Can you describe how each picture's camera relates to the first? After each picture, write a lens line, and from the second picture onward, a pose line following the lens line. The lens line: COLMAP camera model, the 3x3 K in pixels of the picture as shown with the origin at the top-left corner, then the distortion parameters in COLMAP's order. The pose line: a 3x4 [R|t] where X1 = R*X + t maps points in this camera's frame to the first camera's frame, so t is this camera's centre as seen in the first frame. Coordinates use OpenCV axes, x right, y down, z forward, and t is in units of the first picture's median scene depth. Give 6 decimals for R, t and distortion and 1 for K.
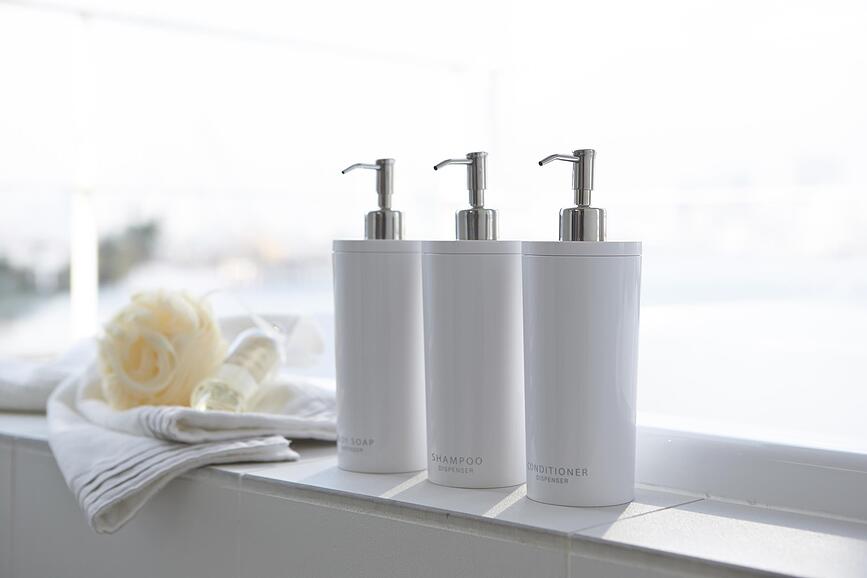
lens RADIAL K [[1423.4, 0, 439.9], [0, 1423.4, 294.1], [0, 0, 1]] dist [0.087728, 0.000000]
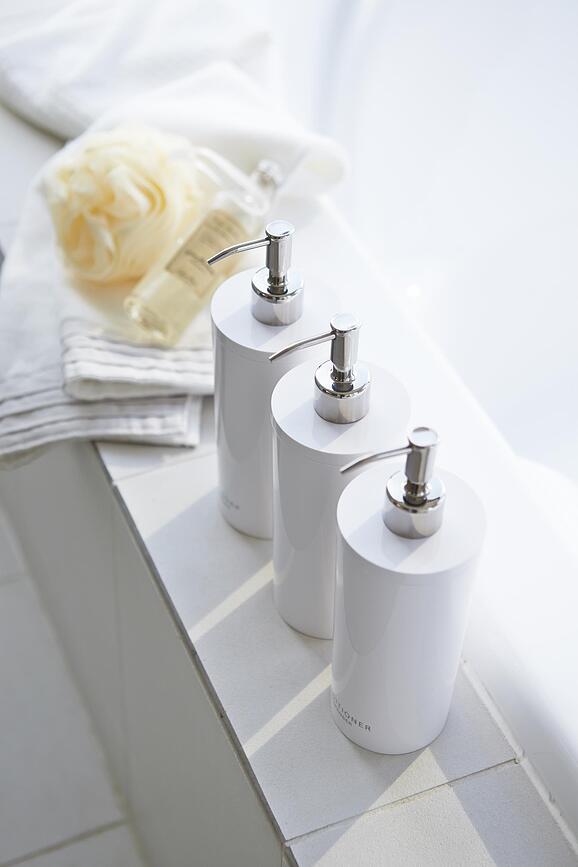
lens RADIAL K [[1611.8, 0, 287.4], [0, 1611.8, 431.8], [0, 0, 1]] dist [0.050814, 0.000000]
pose [[0.912070, 0.307819, -0.270879, 0.235817], [-0.047306, 0.735210, 0.676187, -0.606063], [0.407296, -0.603915, 0.685125, 0.331623]]
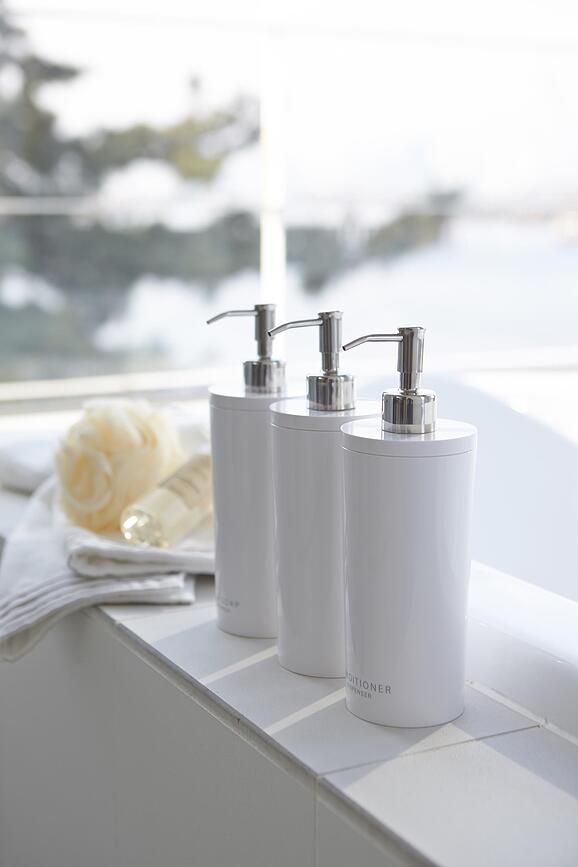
lens RADIAL K [[1384.9, 0, 287.2], [0, 1384.9, 433.0], [0, 0, 1]] dist [0.071273, 0.000000]
pose [[0.943311, 0.057055, -0.326969, 0.273913], [-0.013549, 0.990913, 0.133821, -0.131655], [0.331633, -0.121804, 0.935512, 0.147938]]
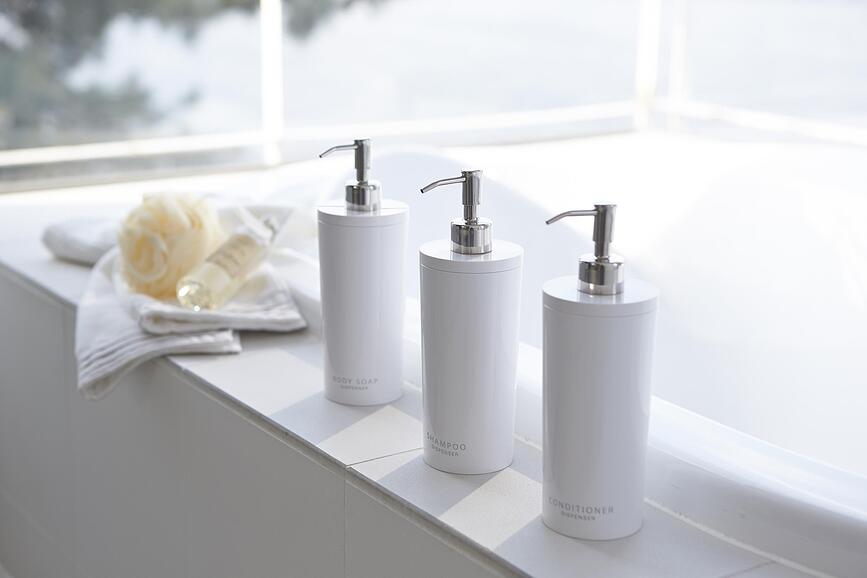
lens RADIAL K [[1461.9, 0, 435.9], [0, 1461.9, 291.0], [0, 0, 1]] dist [0.098280, 0.000000]
pose [[0.974307, 0.068113, -0.214676, 0.355612], [-0.022080, 0.977469, 0.209923, -0.220582], [0.224138, -0.199790, 0.953859, -0.197583]]
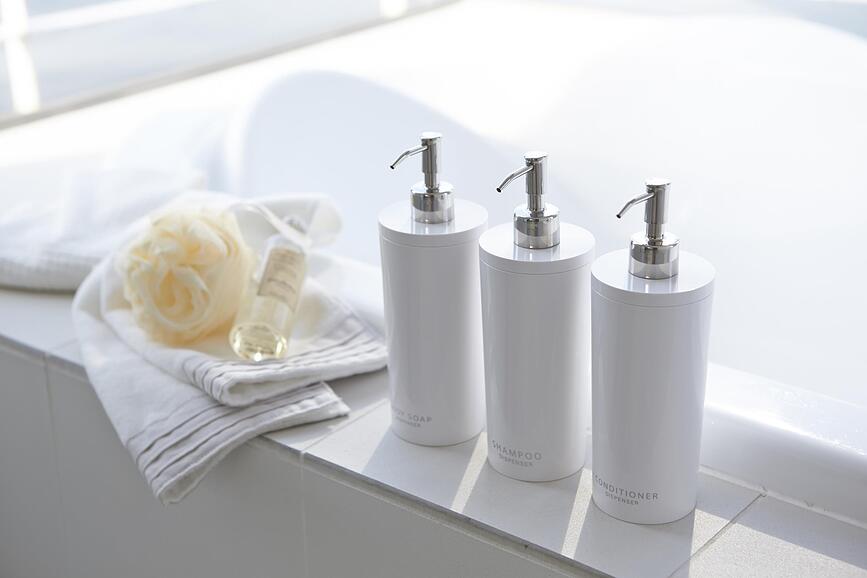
lens RADIAL K [[1461.9, 0, 426.6], [0, 1461.9, 281.2], [0, 0, 1]] dist [0.098280, 0.000000]
pose [[0.997558, -0.049923, 0.048839, -0.093225], [0.030423, 0.940093, 0.339558, -0.334488], [-0.062865, -0.337243, 0.939316, 0.048888]]
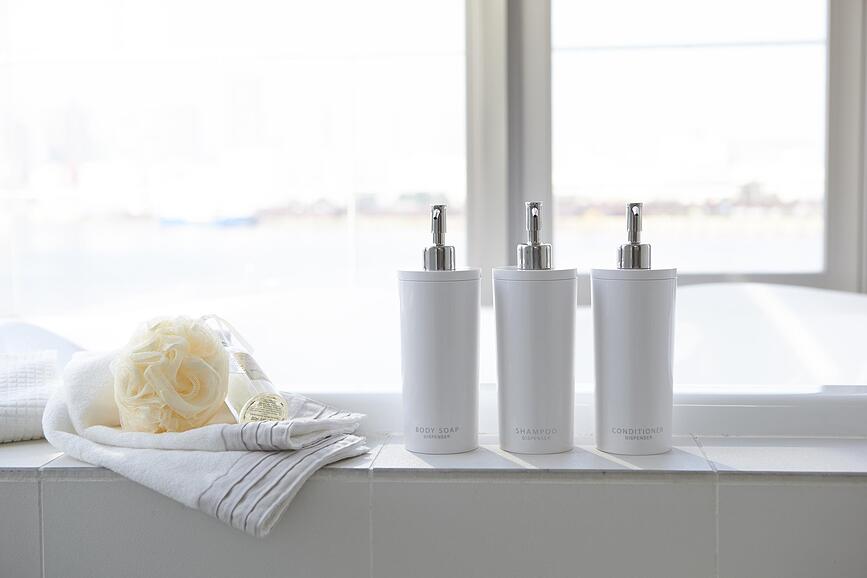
lens RADIAL K [[1244.4, 0, 437.5], [0, 1244.4, 288.0], [0, 0, 1]] dist [0.034398, 0.000000]
pose [[0.794269, -0.059448, 0.604651, -0.710569], [0.042332, 0.998198, 0.042533, -0.069254], [-0.606090, -0.008186, 0.795354, 0.116764]]
